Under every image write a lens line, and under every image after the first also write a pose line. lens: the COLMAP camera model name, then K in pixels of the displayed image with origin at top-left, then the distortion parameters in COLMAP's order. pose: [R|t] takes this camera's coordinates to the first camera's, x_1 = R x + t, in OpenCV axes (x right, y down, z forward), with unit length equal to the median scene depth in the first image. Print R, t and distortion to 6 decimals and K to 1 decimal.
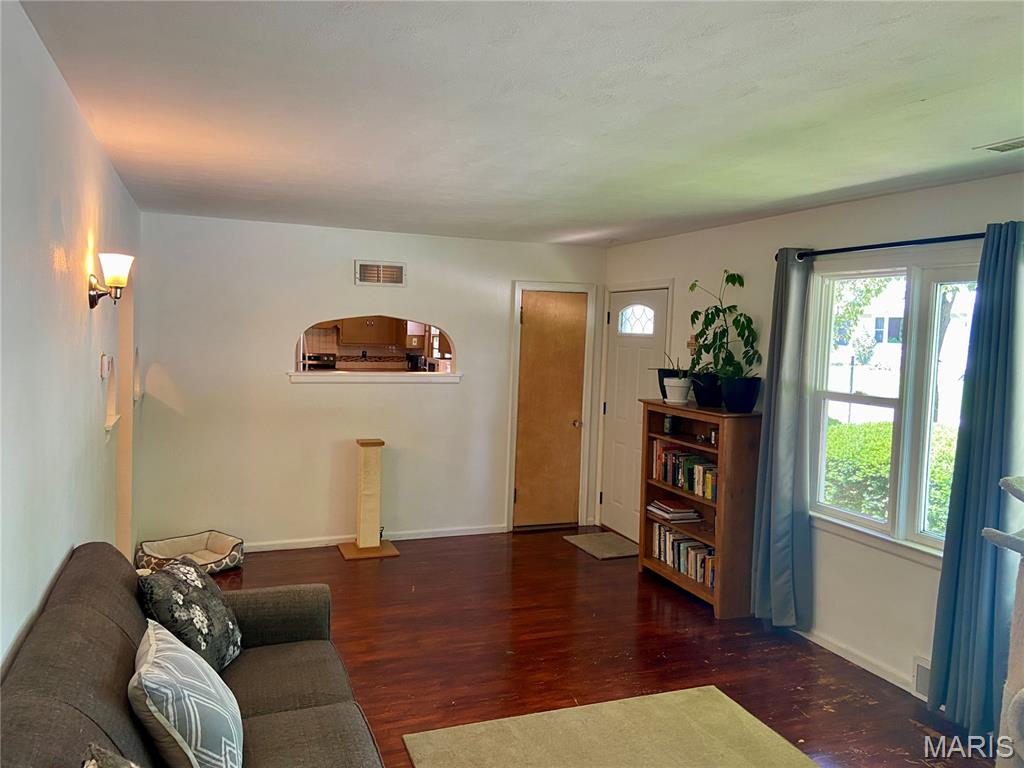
lens RADIAL K [[768.7, 0, 510.8], [0, 768.7, 359.2], [0, 0, 1]] dist [0.105900, -0.126828]
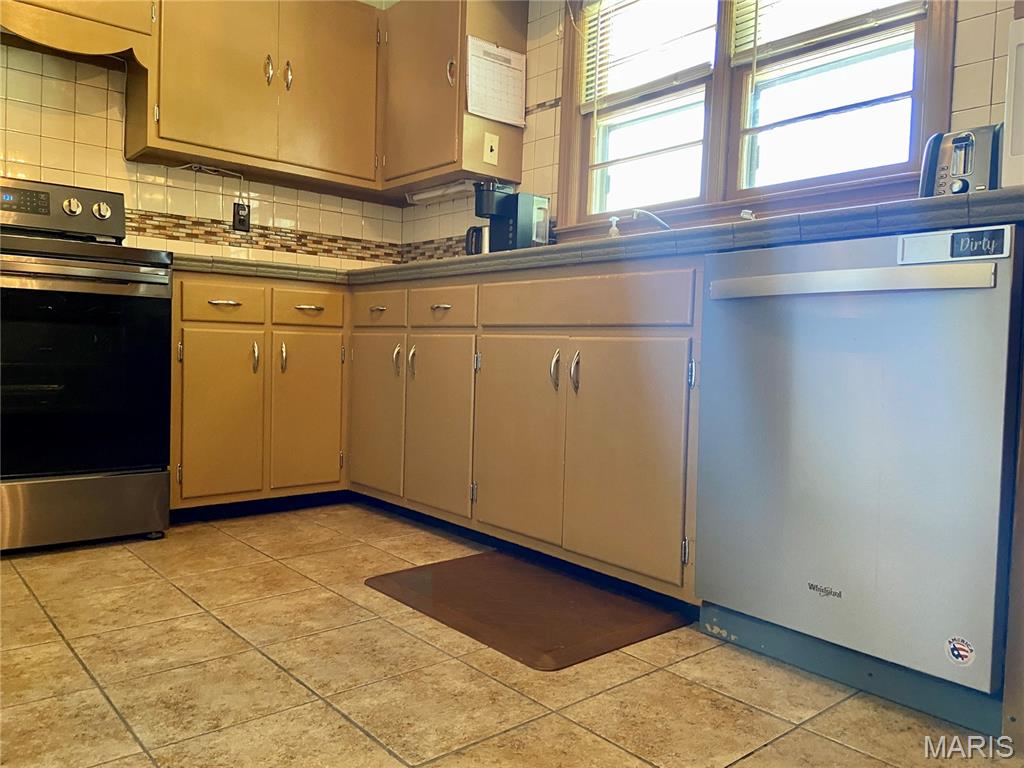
lens RADIAL K [[768.7, 0, 518.1], [0, 768.7, 385.2], [0, 0, 1]] dist [0.105900, -0.126828]
pose [[0.944969, -0.021815, 0.326433, -0.391651], [0.019046, 0.999750, 0.011679, 0.099612], [-0.326606, -0.004819, 0.945148, 1.507051]]
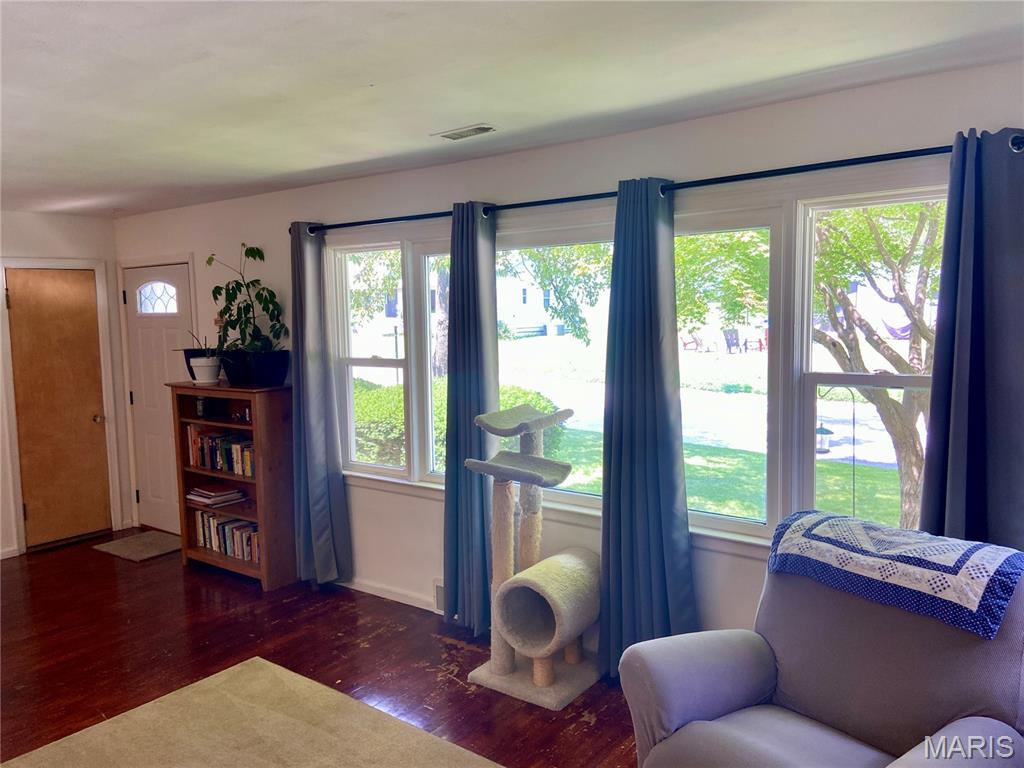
lens RADIAL K [[768.7, 0, 518.8], [0, 768.7, 378.0], [0, 0, 1]] dist [0.105900, -0.126828]
pose [[0.849599, -0.095378, 0.518733, 0.046571], [0.067870, 0.995107, 0.071808, 0.007462], [-0.523044, -0.025801, 0.851915, -0.026685]]
